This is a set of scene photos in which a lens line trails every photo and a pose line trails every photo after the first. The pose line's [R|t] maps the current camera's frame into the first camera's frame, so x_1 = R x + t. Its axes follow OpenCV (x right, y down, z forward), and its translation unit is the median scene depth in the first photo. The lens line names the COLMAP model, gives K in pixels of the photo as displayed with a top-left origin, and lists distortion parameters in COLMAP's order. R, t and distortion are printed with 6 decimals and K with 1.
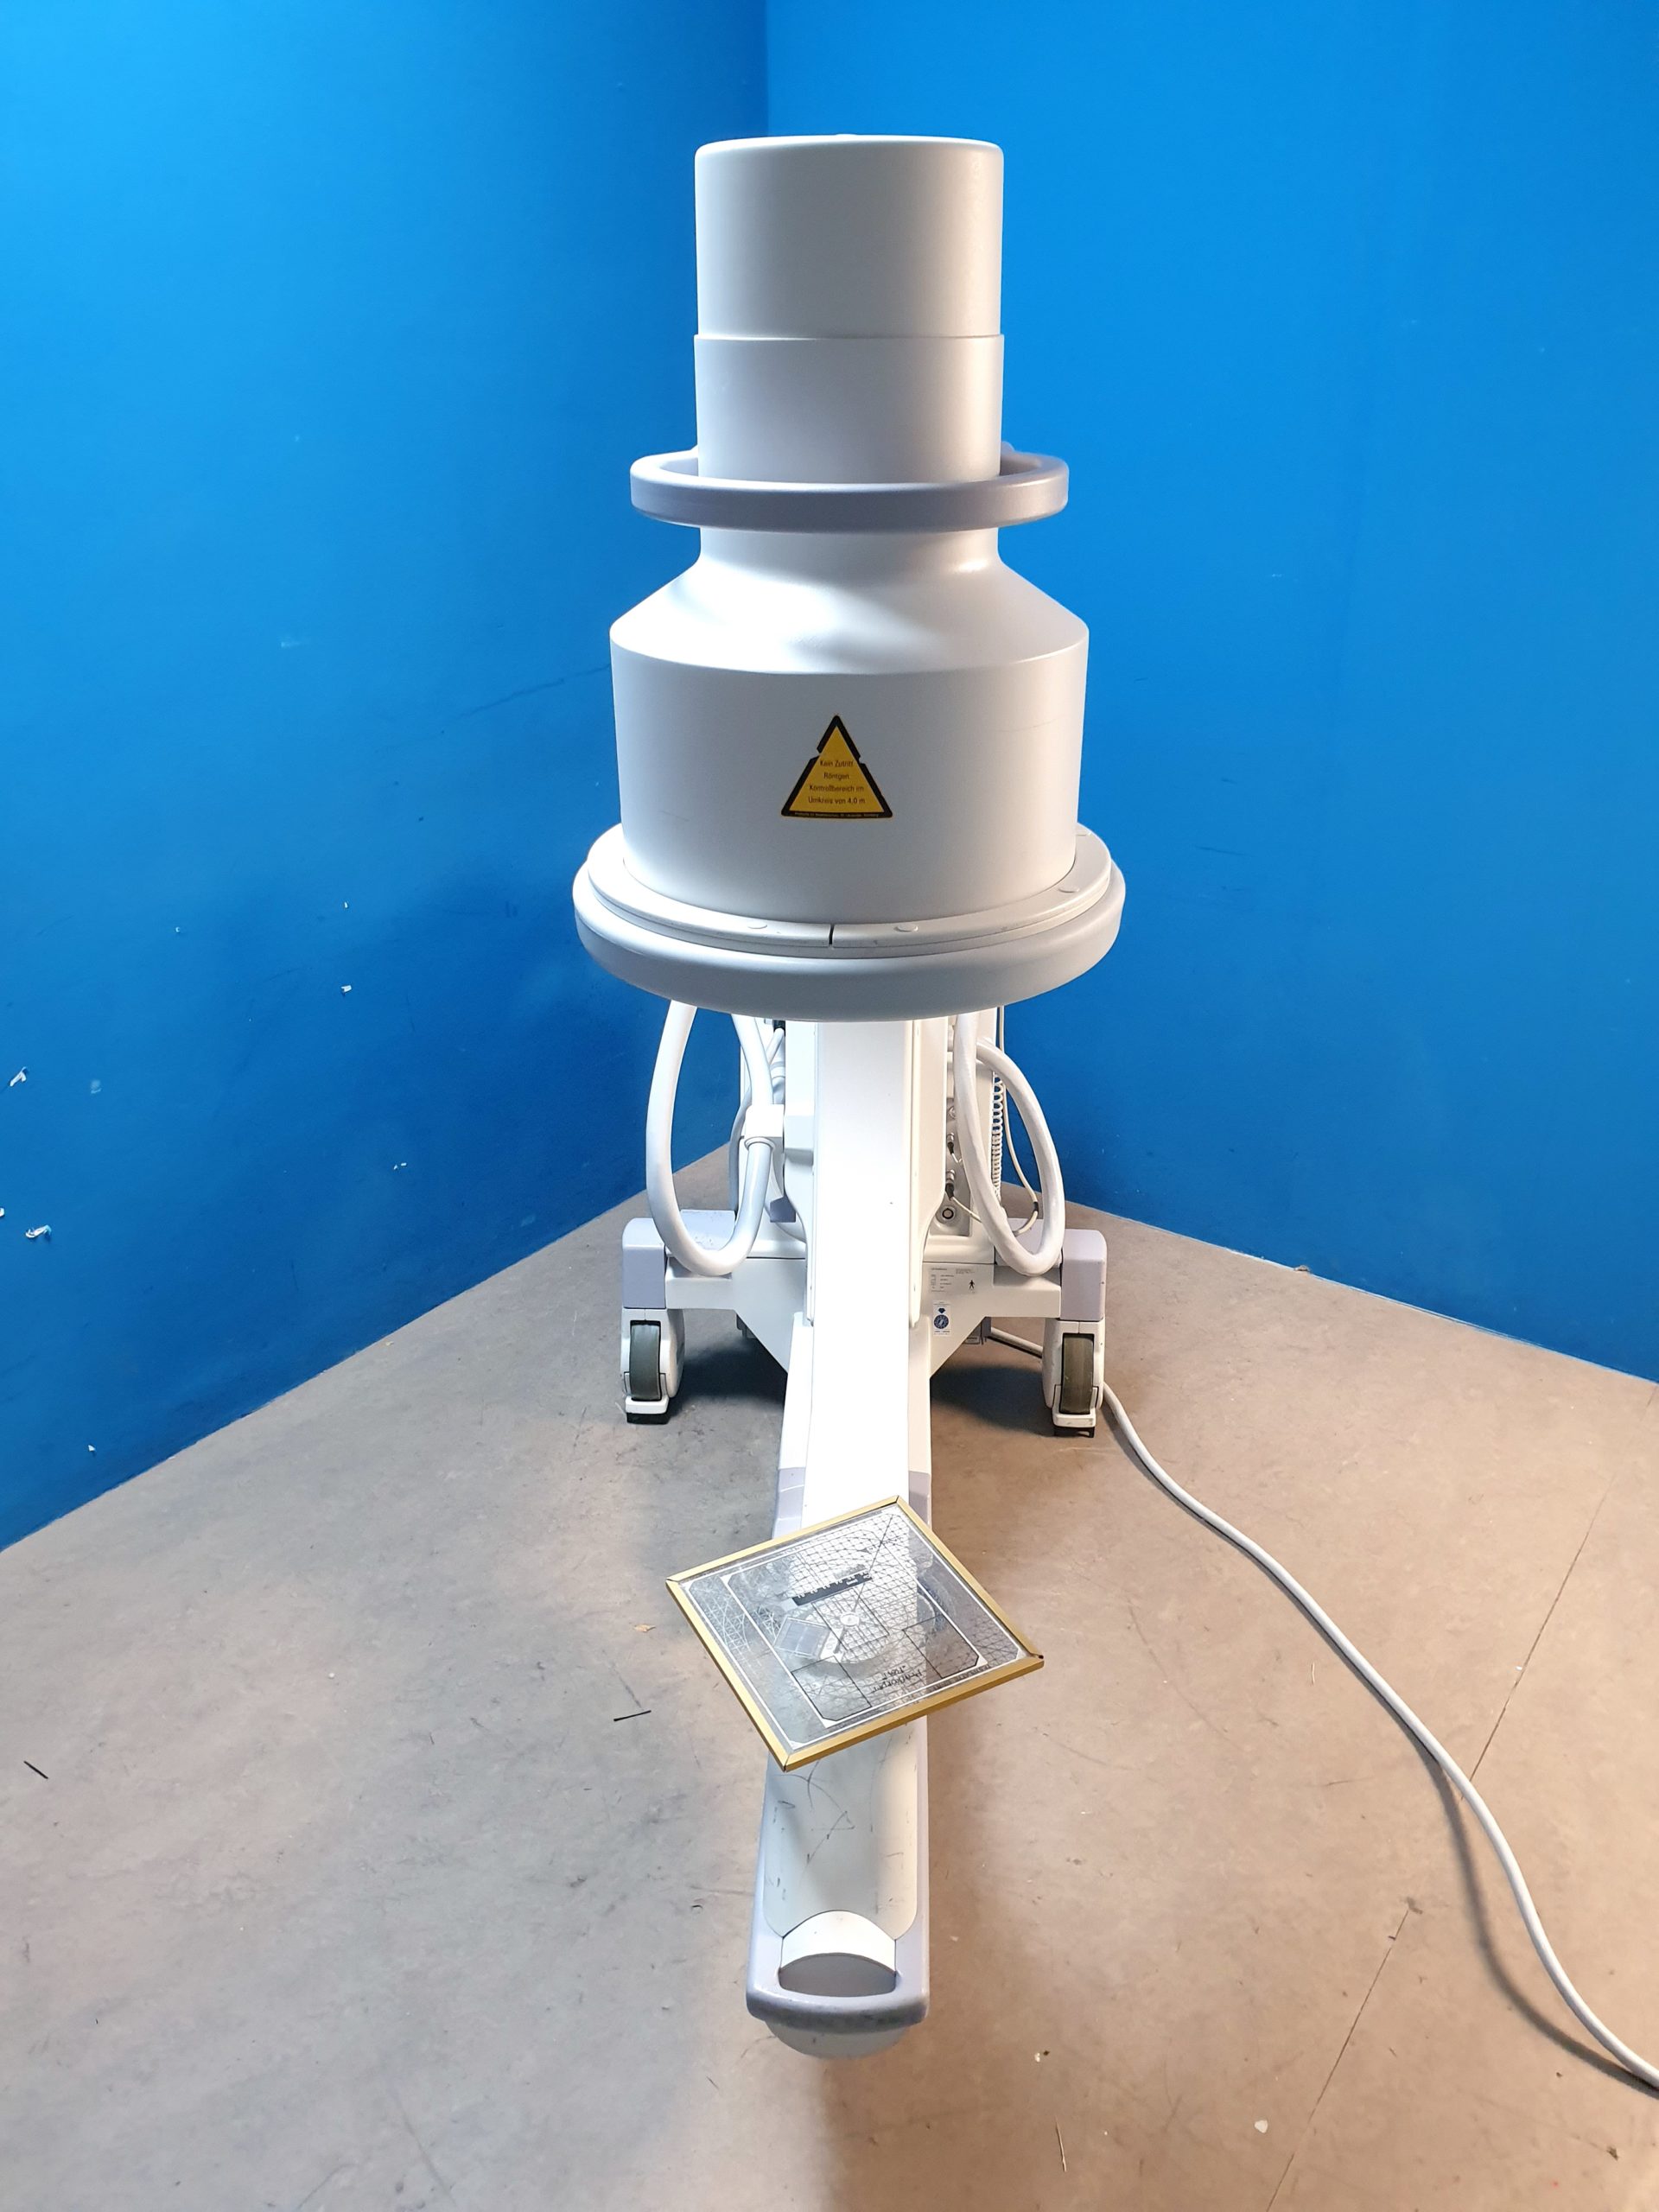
lens RADIAL K [[1731.4, 0, 850.9], [0, 1731.4, 1117.6], [0, 0, 1]] dist [0.011784, 0.012060]
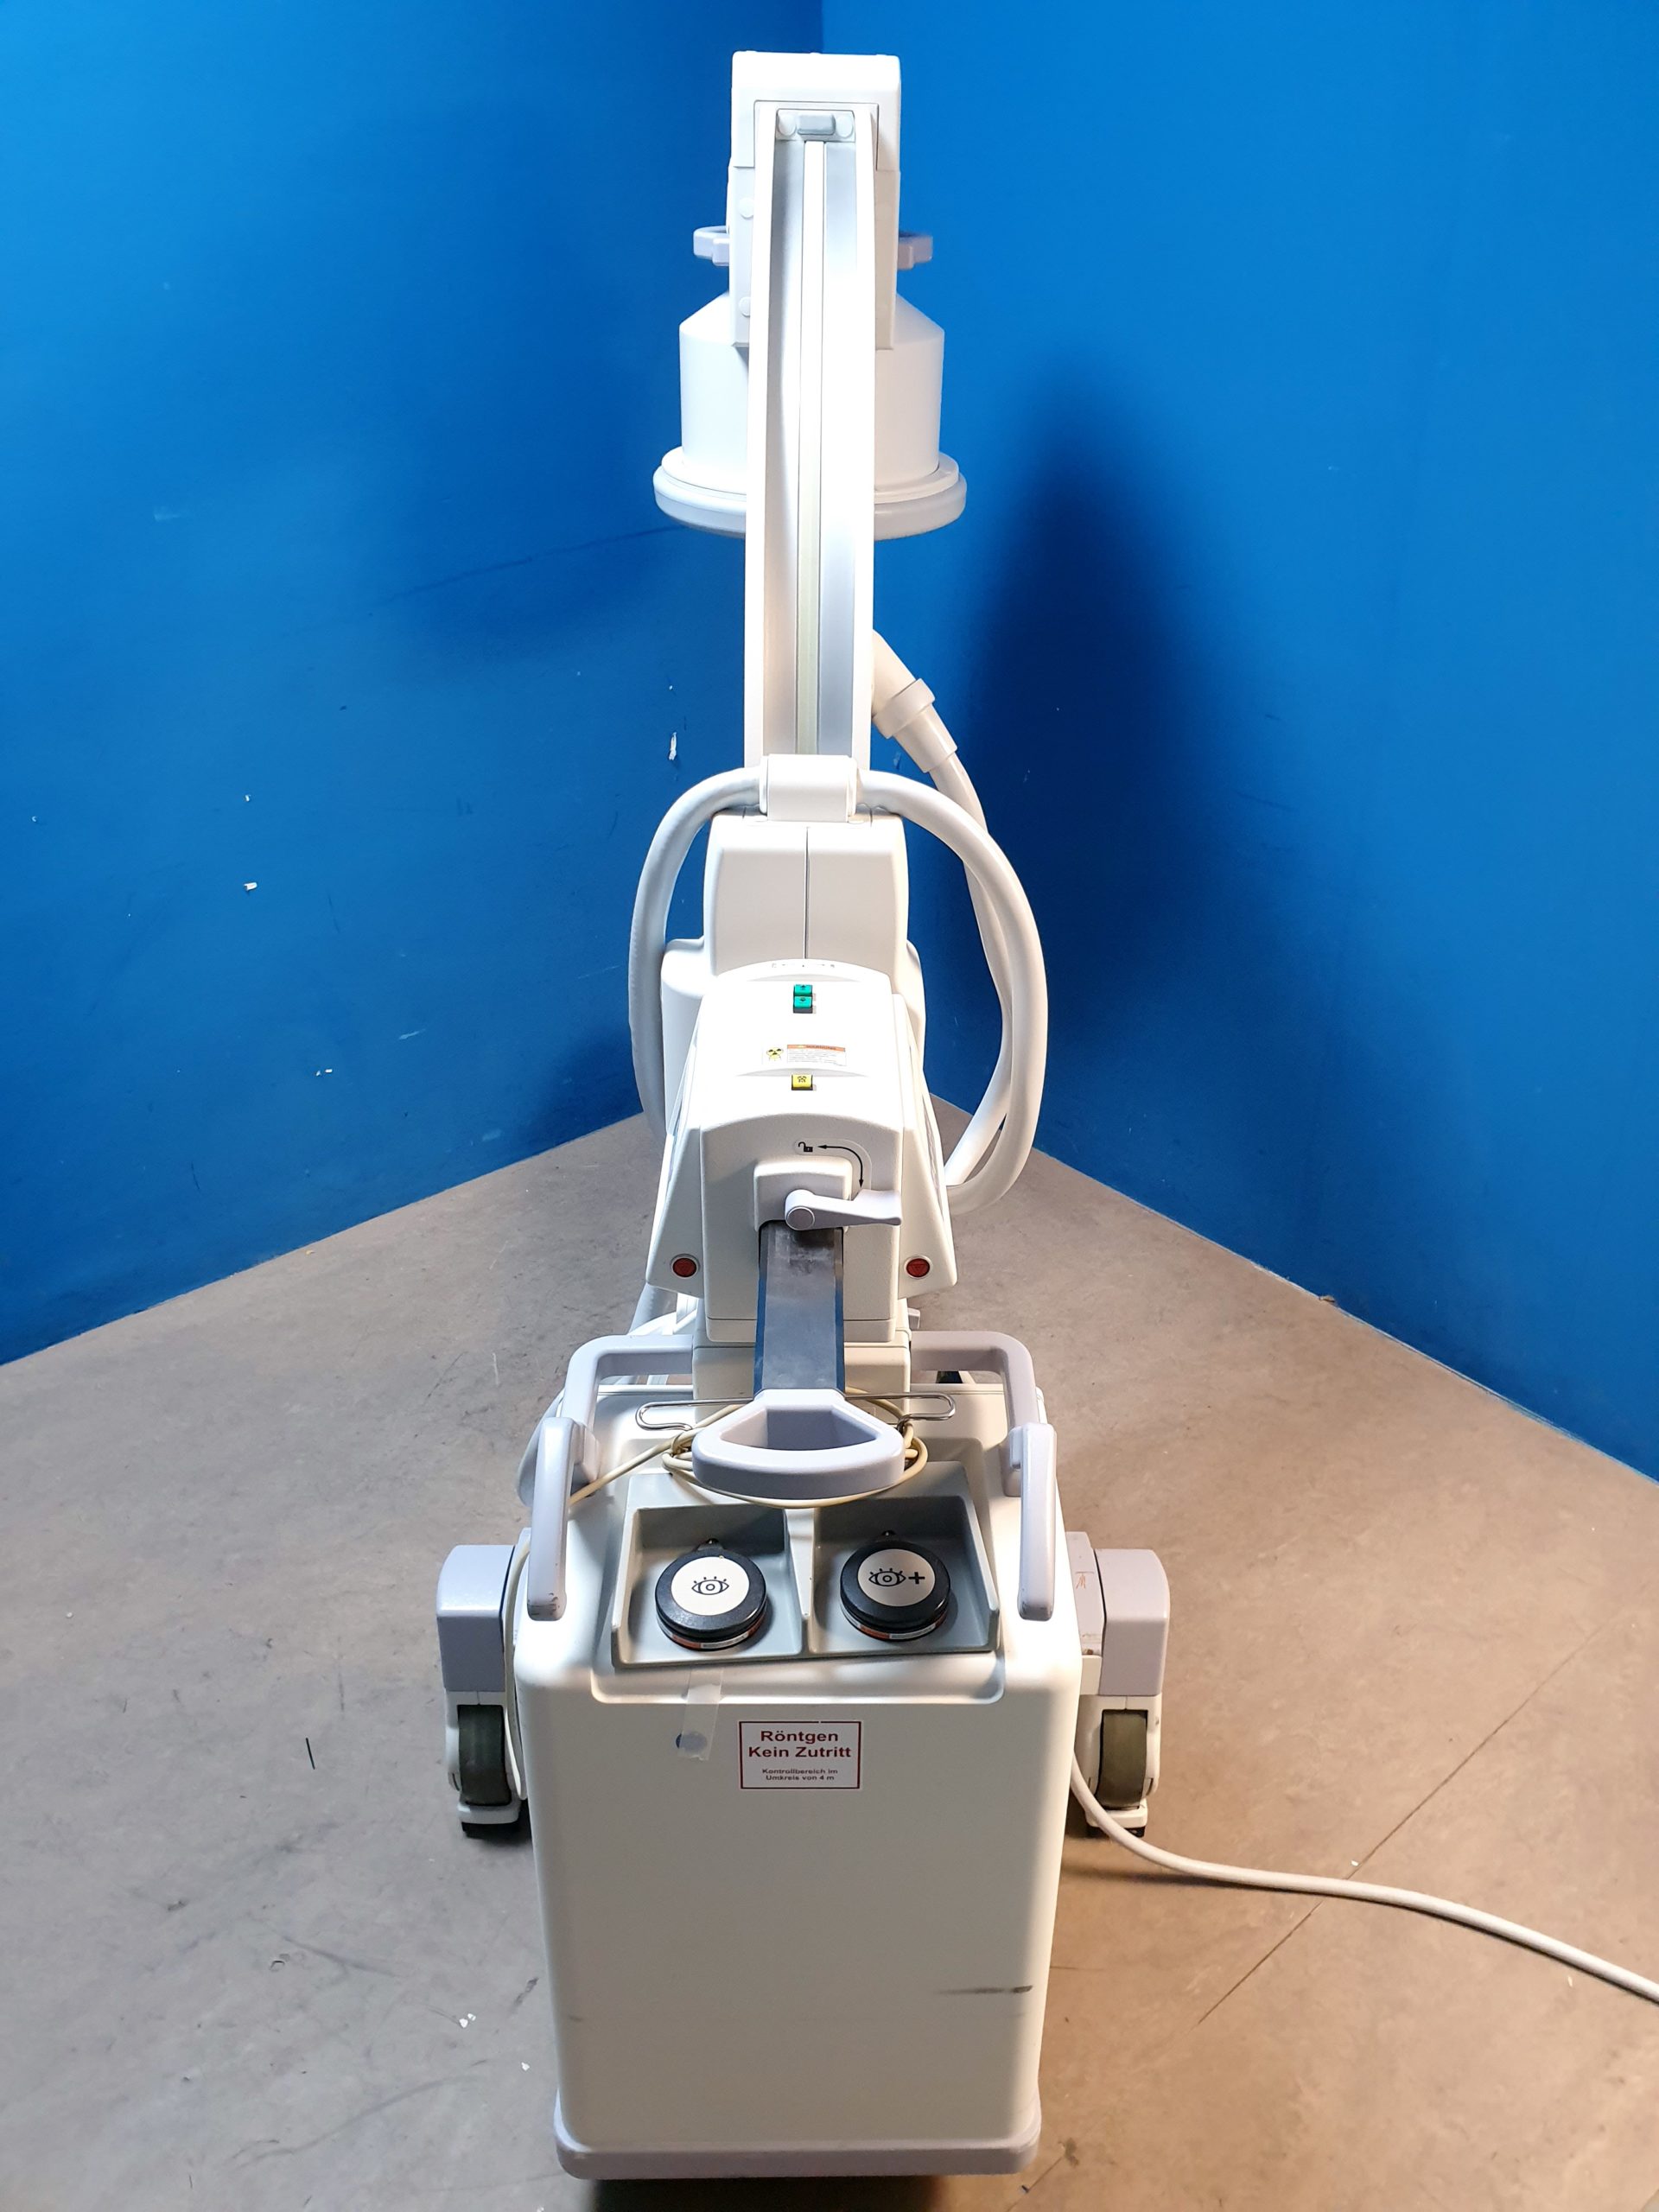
lens RADIAL K [[1737.9, 0, 829.5], [0, 1737.9, 1106.0], [0, 0, 1]] dist [-0.006057, 0.049281]
pose [[0.967312, 0.114513, -0.226260, 0.269836], [-0.095641, 0.991089, 0.092715, -0.081706], [0.234861, -0.068044, 0.969644, 0.161444]]
